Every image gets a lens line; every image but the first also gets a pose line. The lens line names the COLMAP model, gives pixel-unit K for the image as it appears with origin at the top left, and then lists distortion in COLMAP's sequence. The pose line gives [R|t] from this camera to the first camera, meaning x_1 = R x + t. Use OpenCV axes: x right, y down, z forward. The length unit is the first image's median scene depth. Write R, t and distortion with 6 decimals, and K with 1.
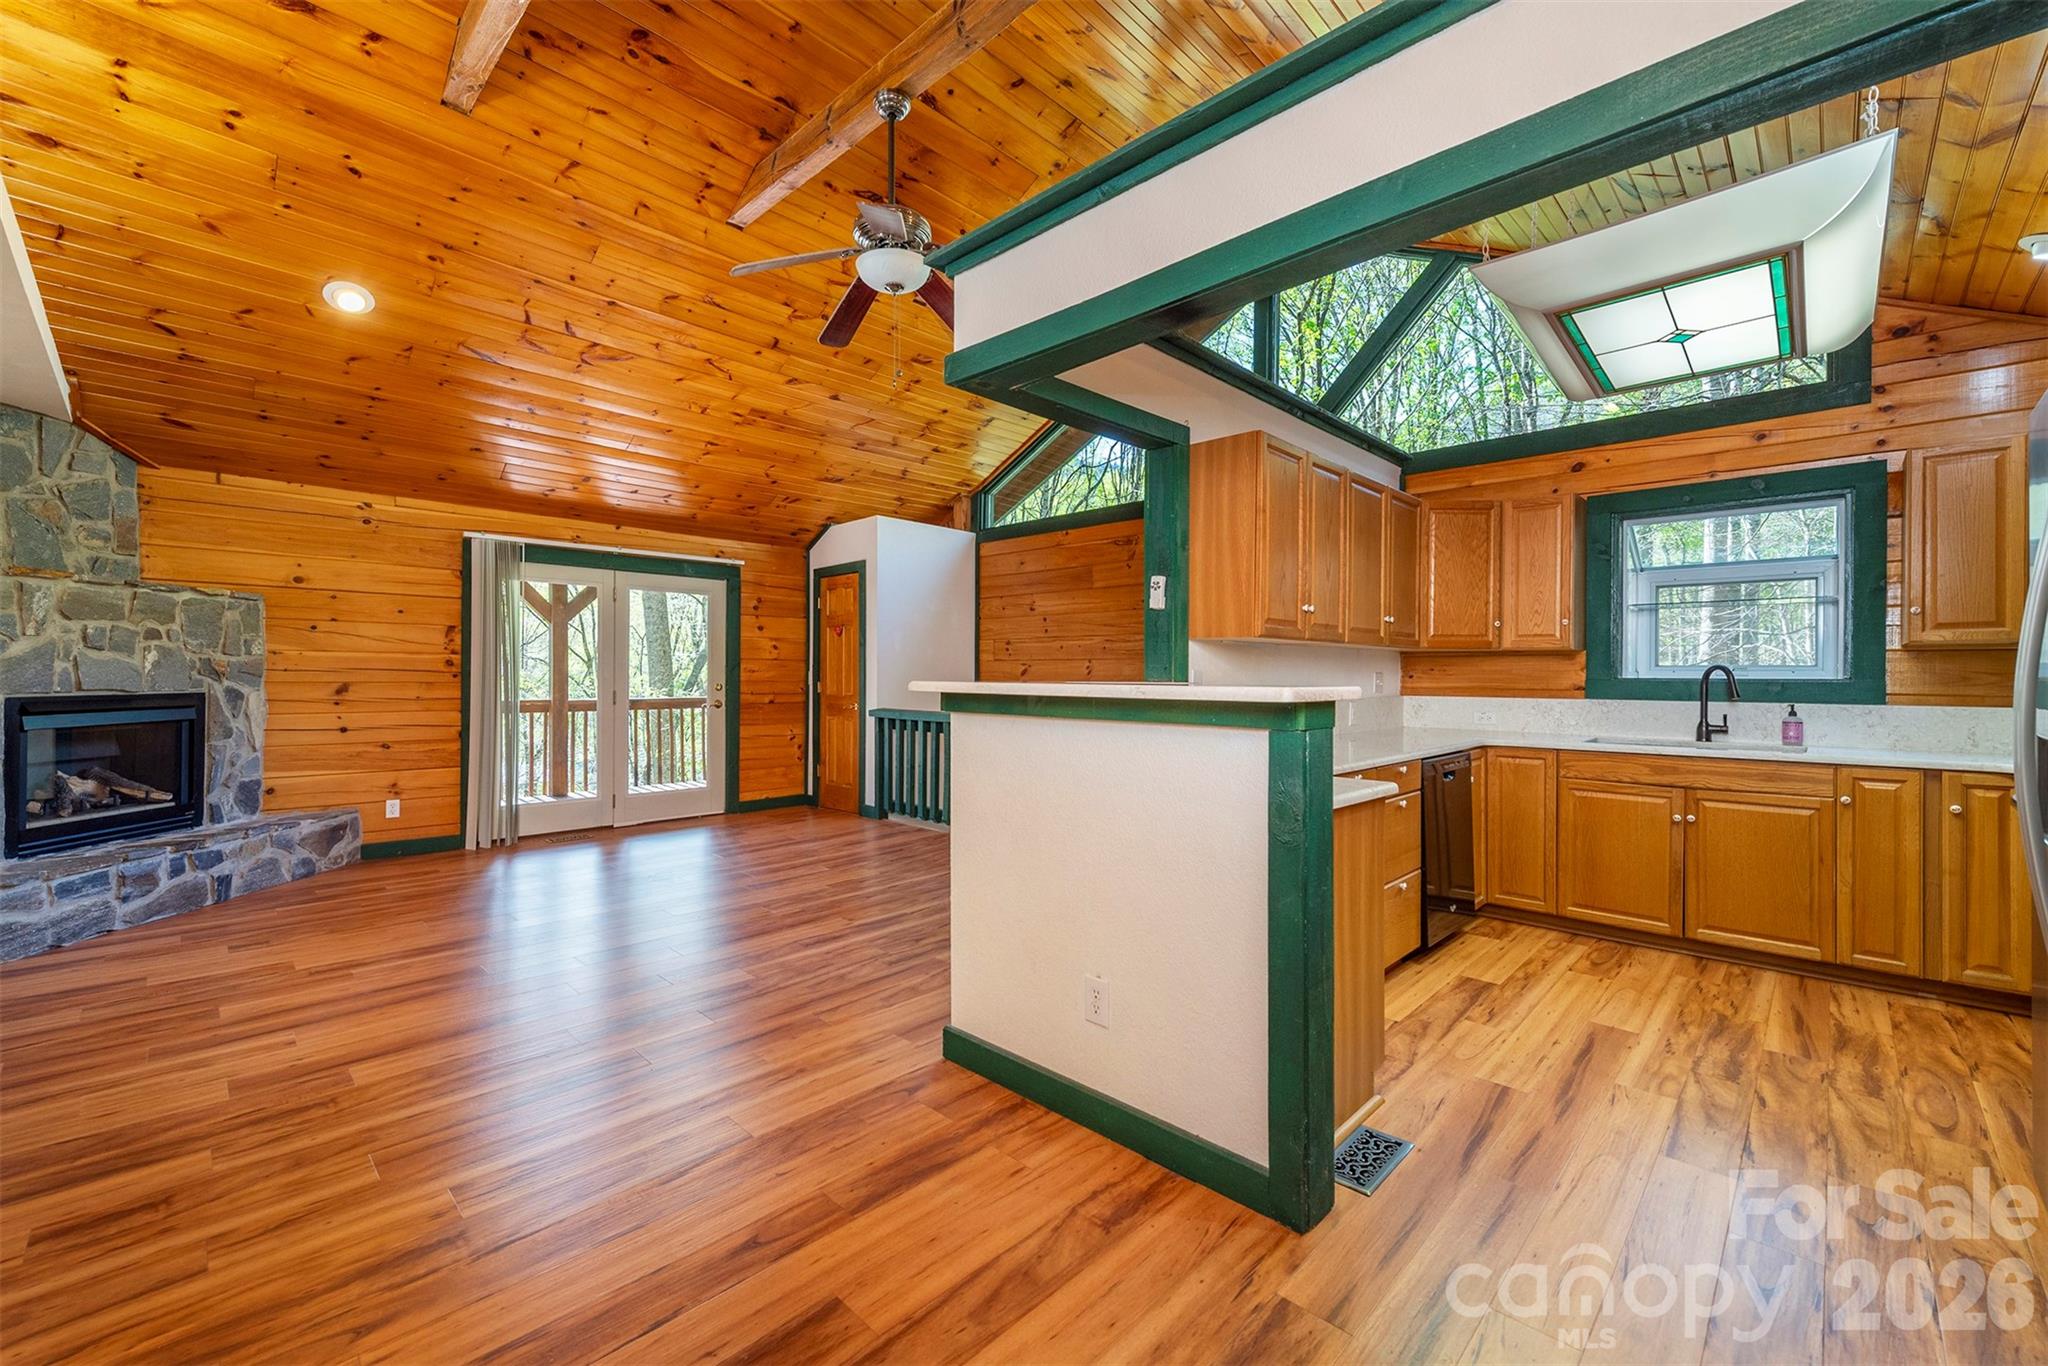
lens RADIAL K [[840.9, 0, 1019.6], [0, 840.9, 674.0], [0, 0, 1]] dist [0.009943, -0.001621]
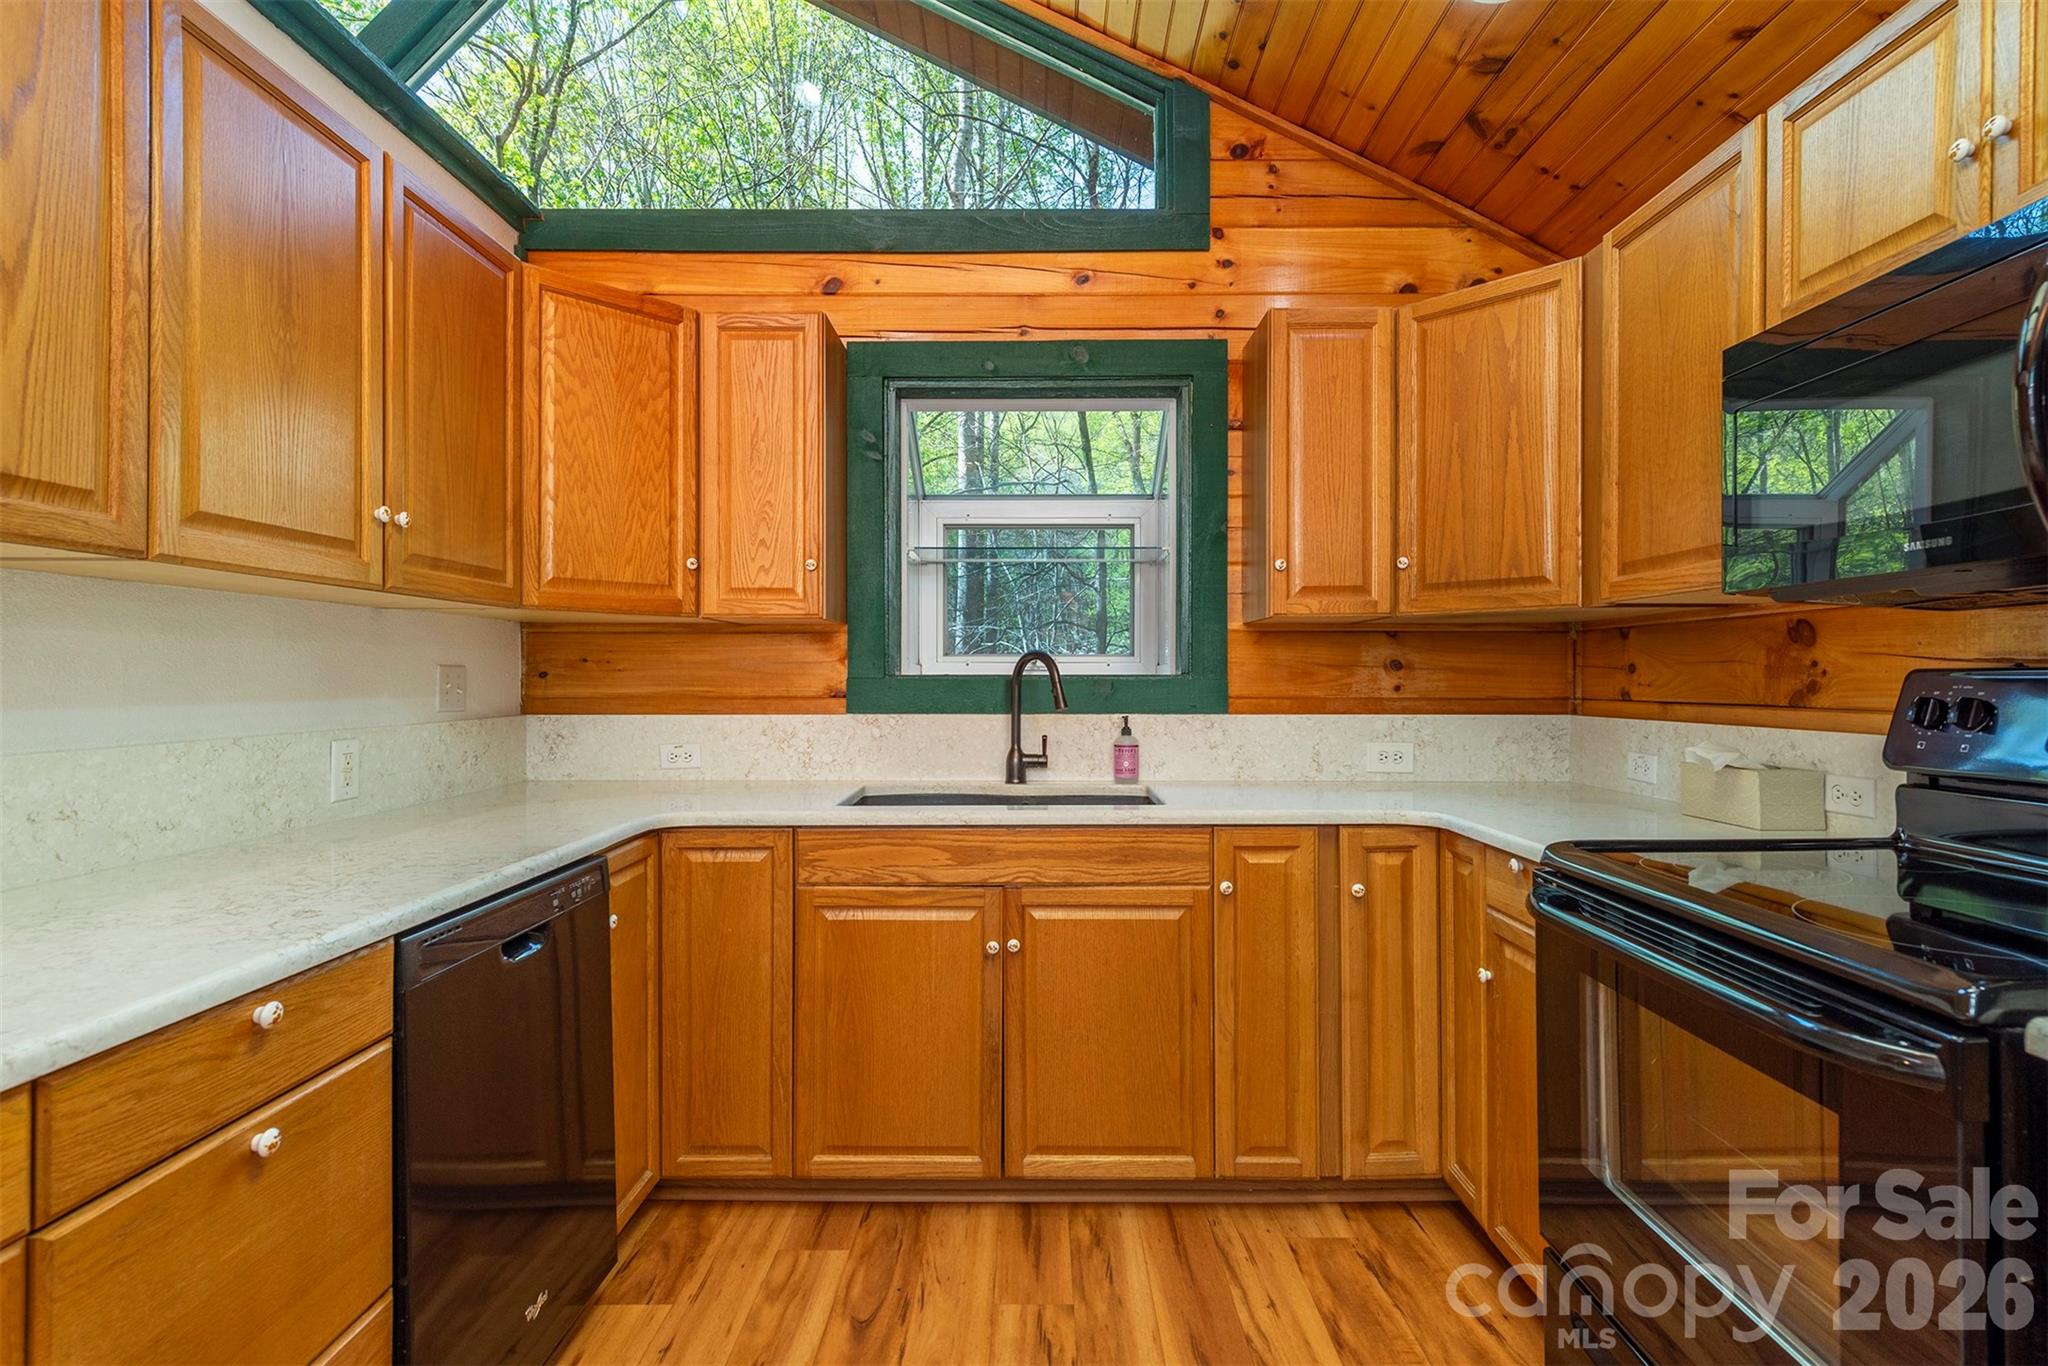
lens RADIAL K [[1058.8, 0, 1023.0], [0, 1058.8, 674.7], [0, 0, 1]] dist [0.002449, 0.000076]
pose [[0.735145, -0.004680, 0.677893, 0.346068], [0.003715, 0.999989, 0.002876, 0.003393], [-0.677899, 0.000404, 0.735154, 0.500558]]
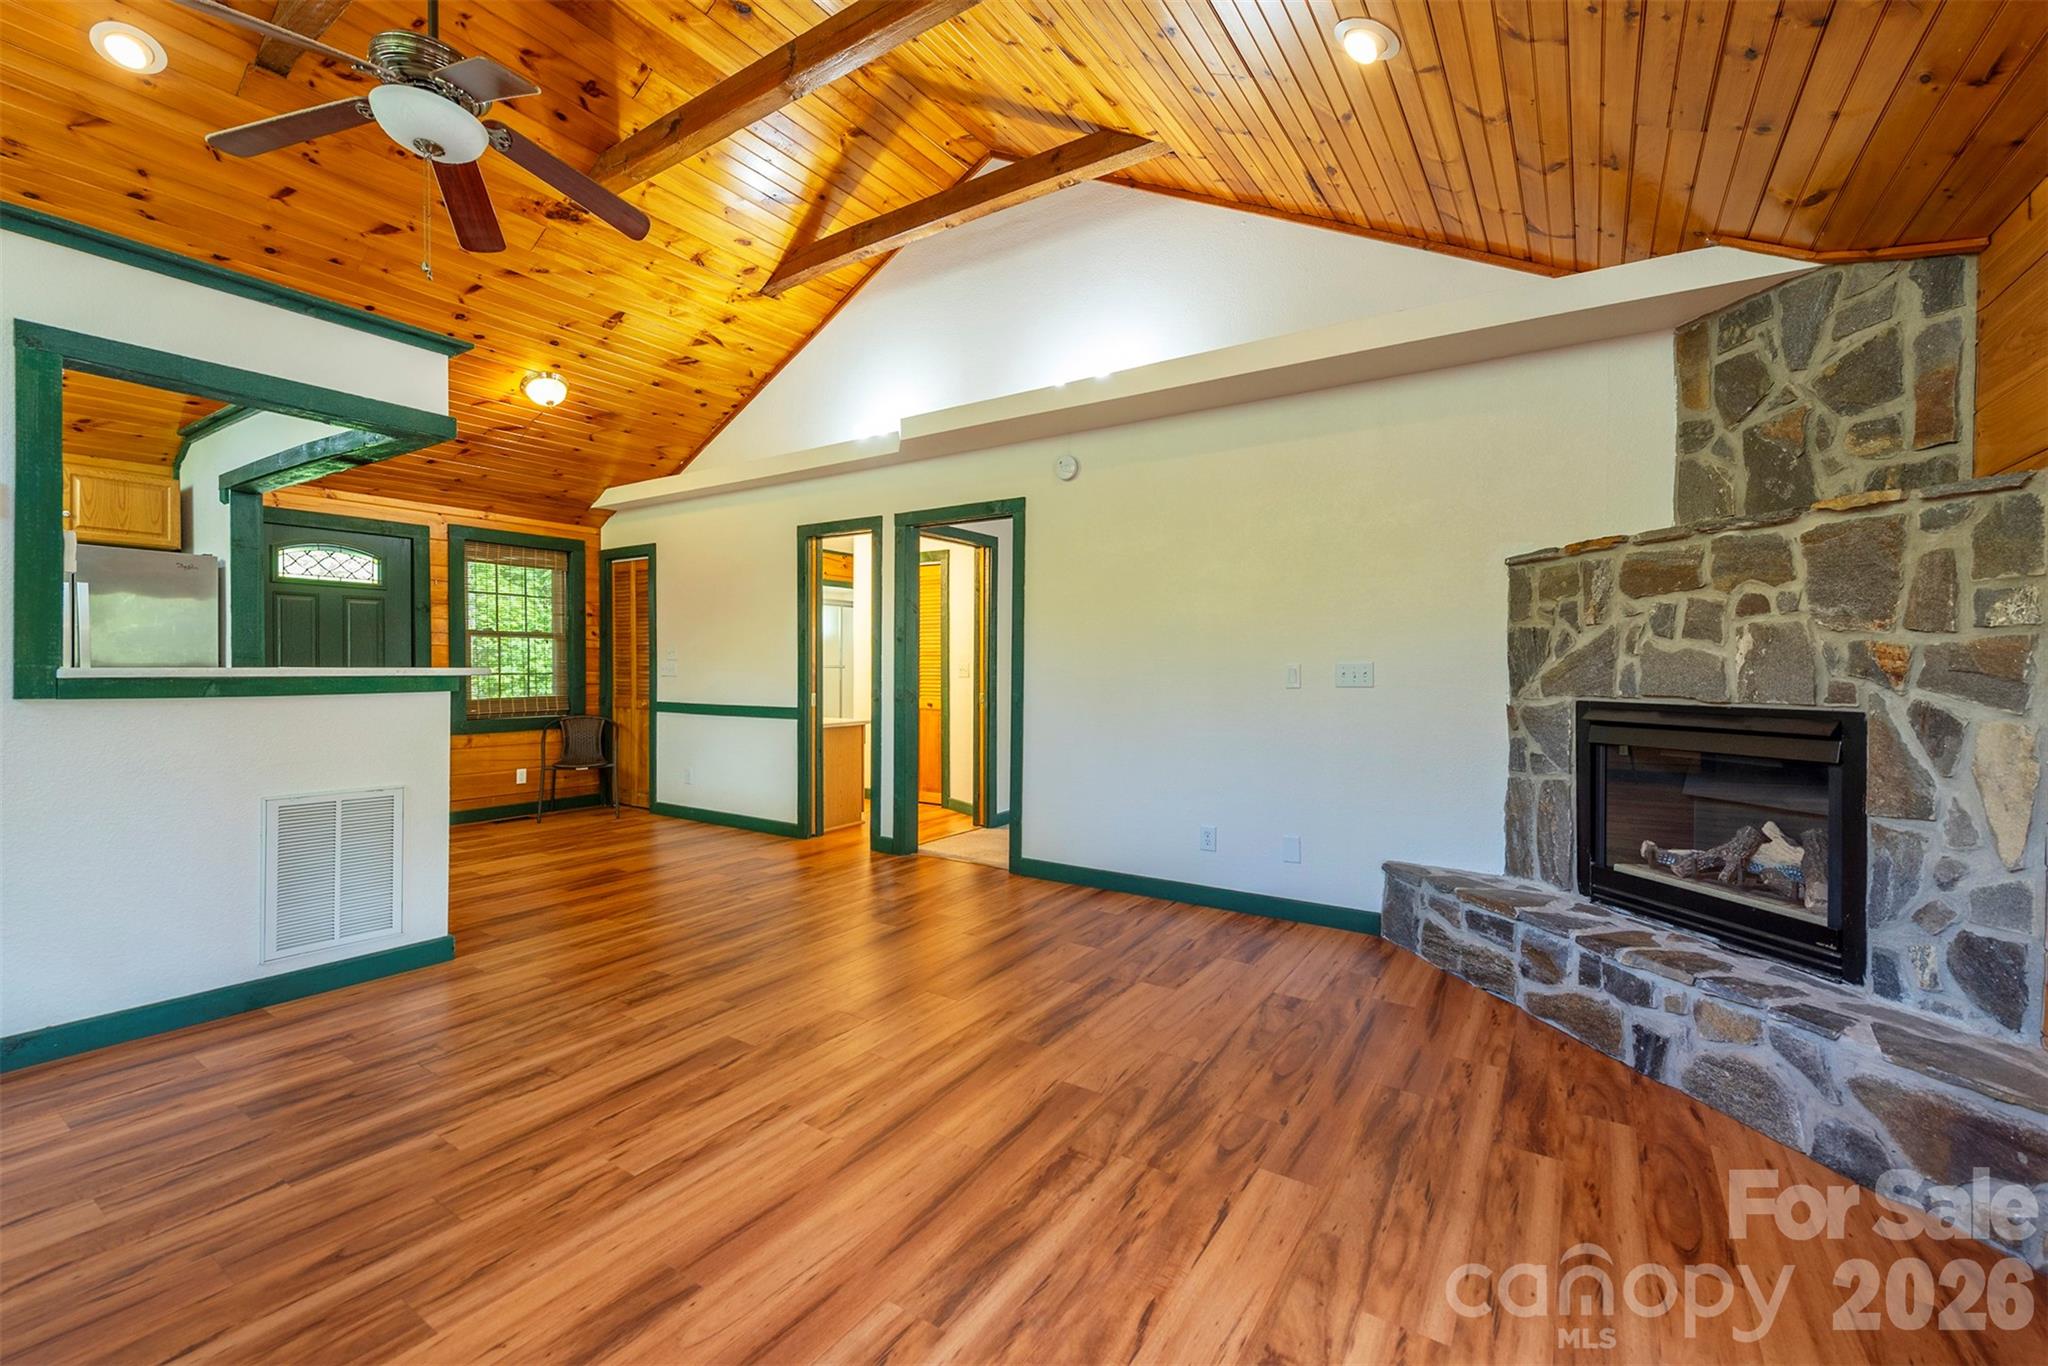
lens RADIAL K [[840.9, 0, 1011.9], [0, 840.9, 677.3], [0, 0, 1]] dist [0.009943, -0.001621]
pose [[-0.983129, -0.007377, -0.182765, -0.447325], [-0.009288, 0.999911, 0.009602, 0.001997], [0.182677, 0.011138, -0.983110, 1.570835]]
